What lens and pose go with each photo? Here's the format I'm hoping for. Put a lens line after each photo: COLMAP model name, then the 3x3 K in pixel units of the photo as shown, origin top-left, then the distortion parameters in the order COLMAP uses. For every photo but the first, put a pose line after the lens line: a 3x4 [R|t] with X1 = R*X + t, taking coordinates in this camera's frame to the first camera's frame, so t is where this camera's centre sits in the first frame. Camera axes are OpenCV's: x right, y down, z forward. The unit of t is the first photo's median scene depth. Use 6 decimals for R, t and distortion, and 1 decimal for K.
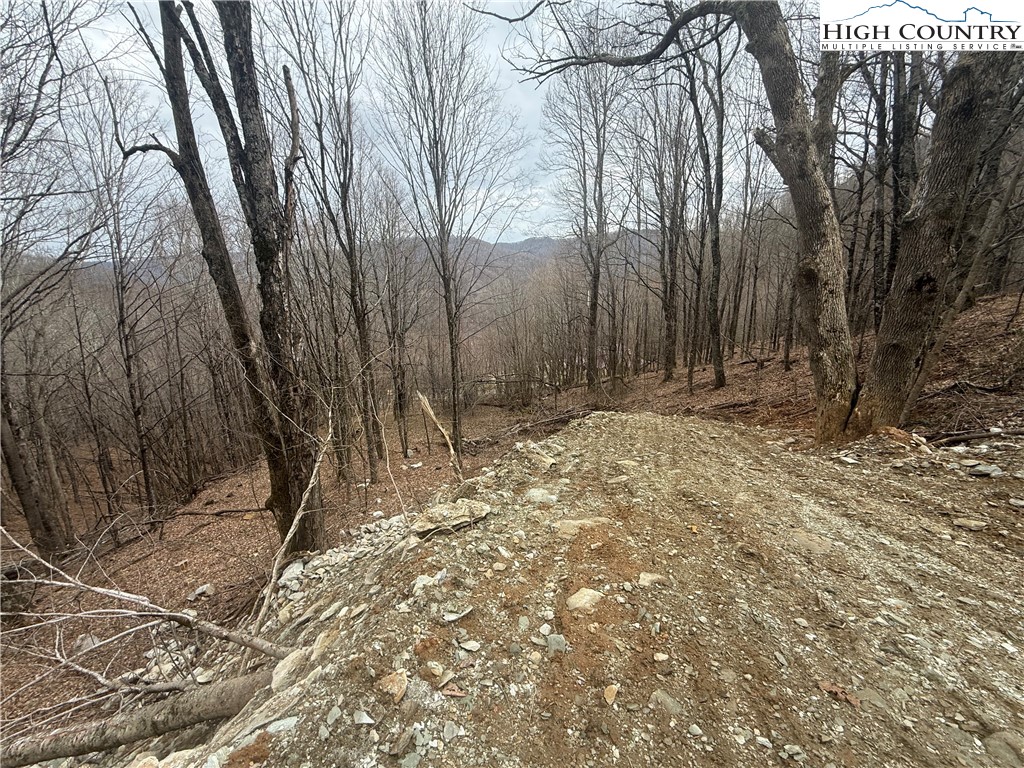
lens RADIAL K [[410.3, 0, 513.1], [0, 410.3, 385.3], [0, 0, 1]] dist [0.000320, -0.000425]
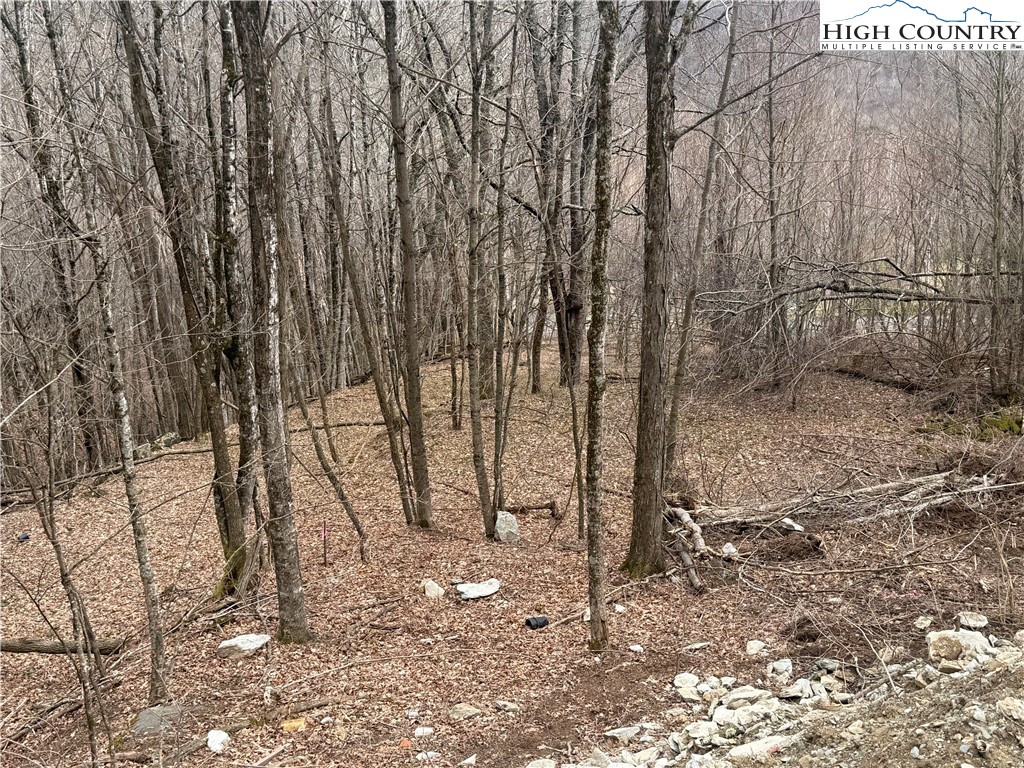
lens RADIAL K [[1232.8, 0, 509.8], [0, 1232.8, 387.4], [0, 0, 1]] dist [0.113680, 0.000000]
pose [[0.920722, 0.119555, -0.371453, 0.062706], [-0.088107, 0.991020, 0.100577, -0.015849], [0.380142, -0.059876, 0.922988, 0.263971]]
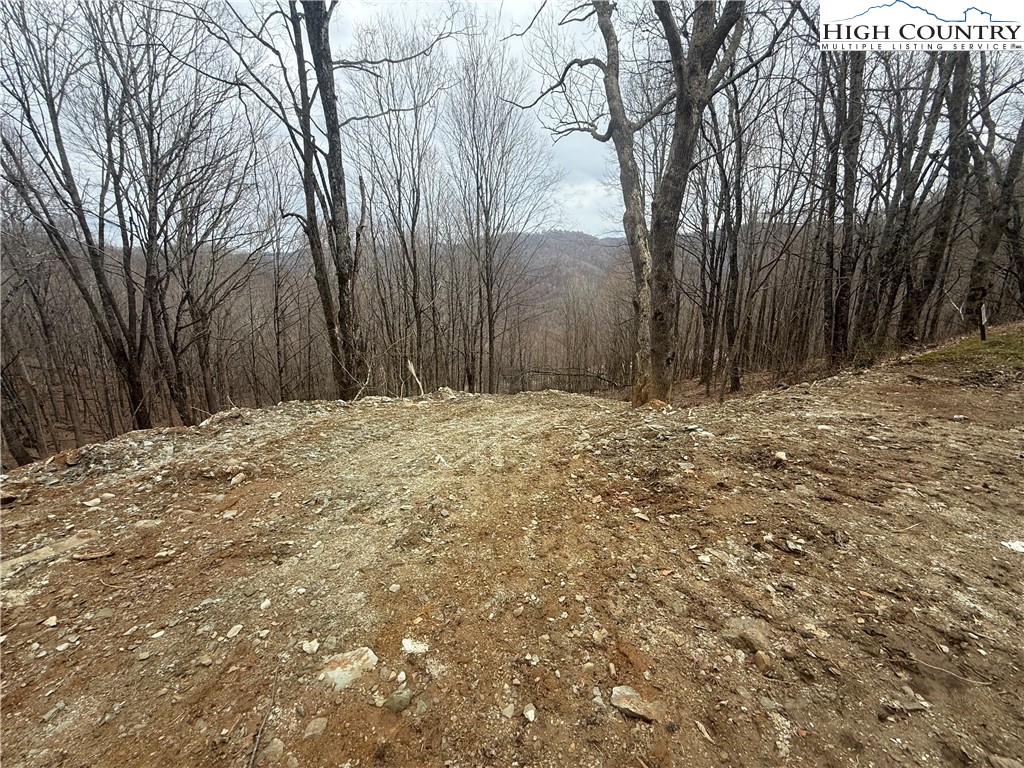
lens RADIAL K [[410.3, 0, 512.2], [0, 410.3, 385.9], [0, 0, 1]] dist [0.000320, -0.000425]
pose [[0.969122, 0.086390, -0.230953, 0.217274], [-0.083339, 0.996257, 0.022954, 0.017084], [0.232071, -0.002998, 0.972694, -0.222968]]
